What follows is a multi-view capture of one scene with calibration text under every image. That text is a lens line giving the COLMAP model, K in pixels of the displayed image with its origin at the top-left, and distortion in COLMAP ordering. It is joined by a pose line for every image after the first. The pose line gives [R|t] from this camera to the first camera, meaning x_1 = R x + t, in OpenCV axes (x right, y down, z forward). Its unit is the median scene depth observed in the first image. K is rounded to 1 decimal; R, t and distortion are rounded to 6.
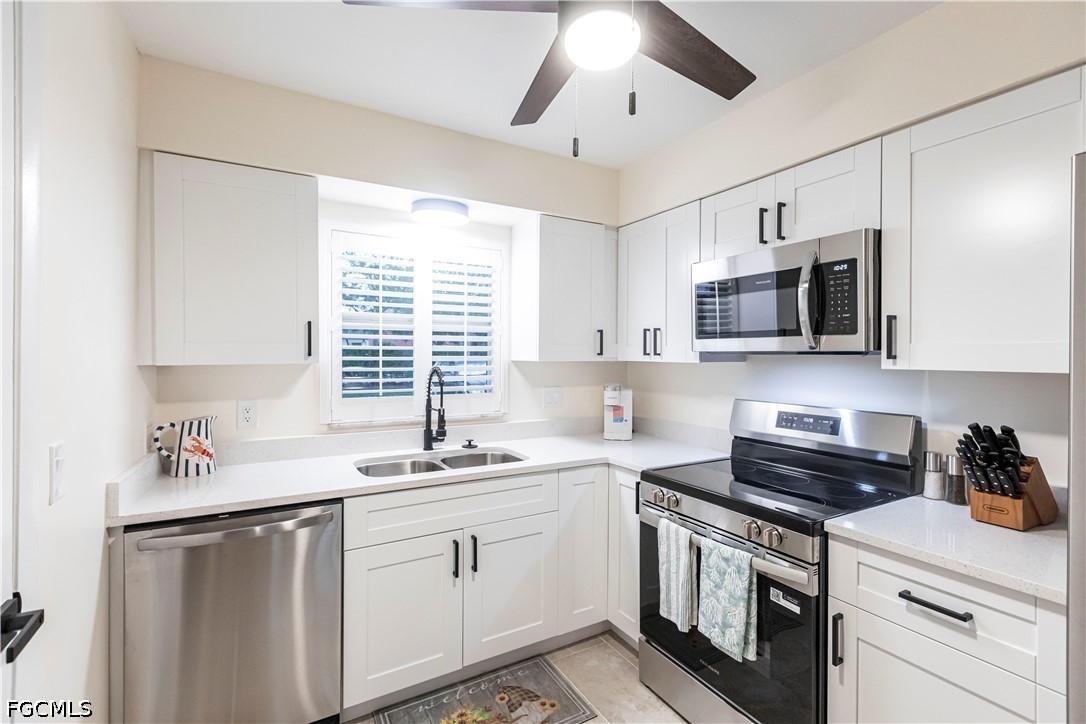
lens RADIAL K [[487.3, 0, 545.7], [0, 487.3, 358.2], [0, 0, 1]] dist [0.000625, 0.000427]
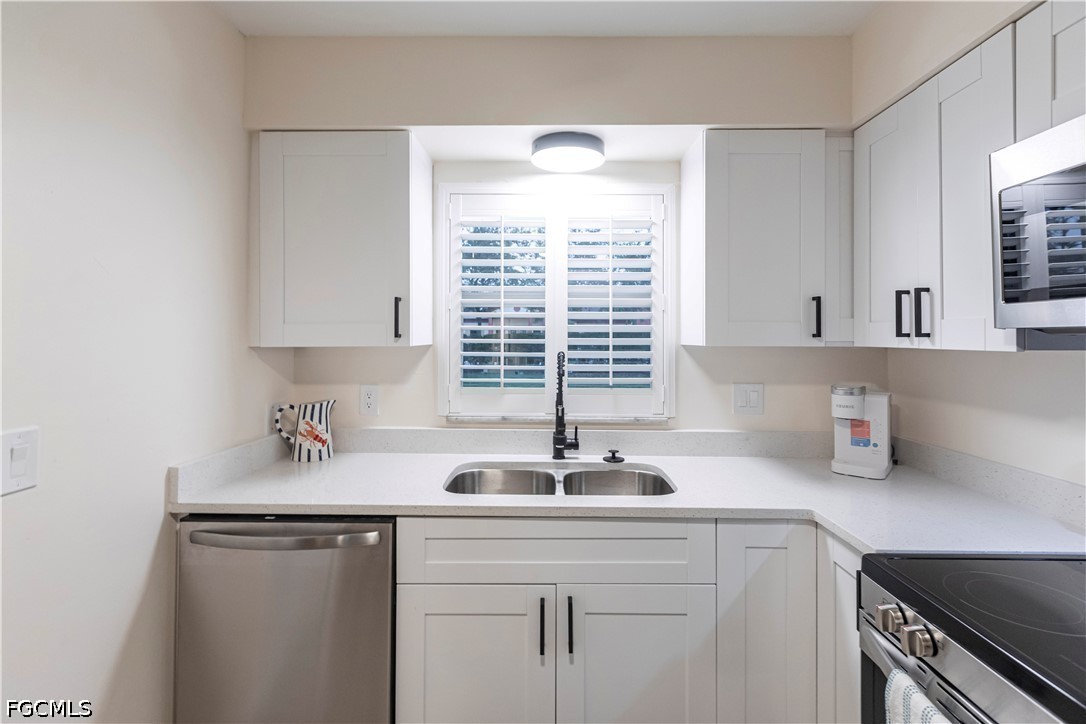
lens RADIAL K [[496.0, 0, 545.9], [0, 496.0, 331.7], [0, 0, 1]] dist [-0.000517, 0.000120]
pose [[0.861339, -0.006776, -0.507986, 0.181158], [-0.004367, 0.999775, -0.020741, 0.002194], [0.508012, 0.020084, 0.861116, 0.371112]]
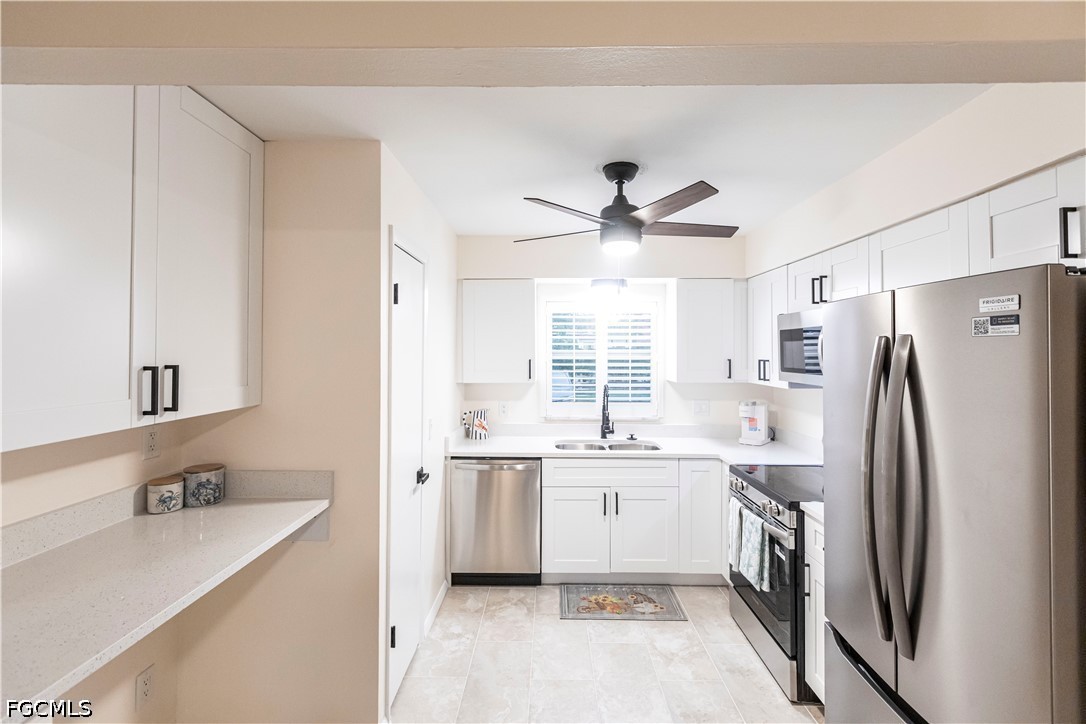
lens RADIAL K [[495.3, 0, 544.7], [0, 495.3, 348.2], [0, 0, 1]] dist [-0.001269, -0.000007]
pose [[0.859937, -0.005223, -0.510373, 0.489644], [-0.002493, 0.999893, -0.014433, -0.089620], [0.510393, 0.013684, 0.859832, -0.542252]]
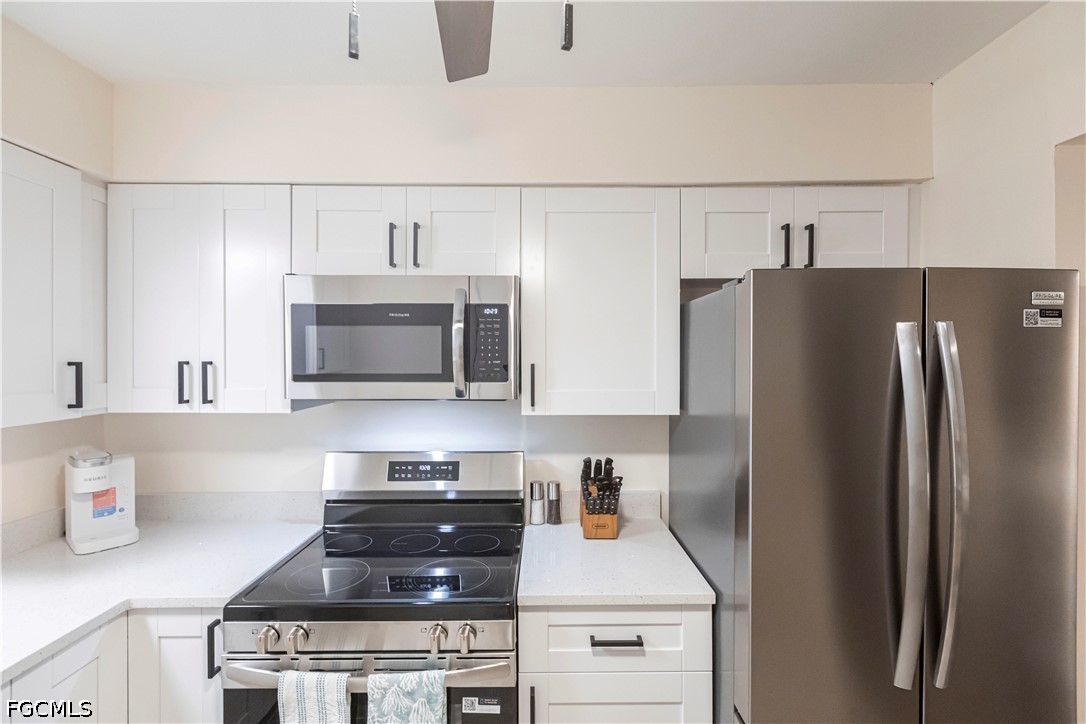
lens RADIAL K [[487.3, 0, 545.7], [0, 487.3, 358.2], [0, 0, 1]] dist [0.000625, 0.000427]
pose [[0.493727, -0.009056, 0.869570, -0.138195], [0.006945, 0.999955, 0.006471, -0.083010], [-0.869589, 0.002845, 0.493767, 0.364210]]
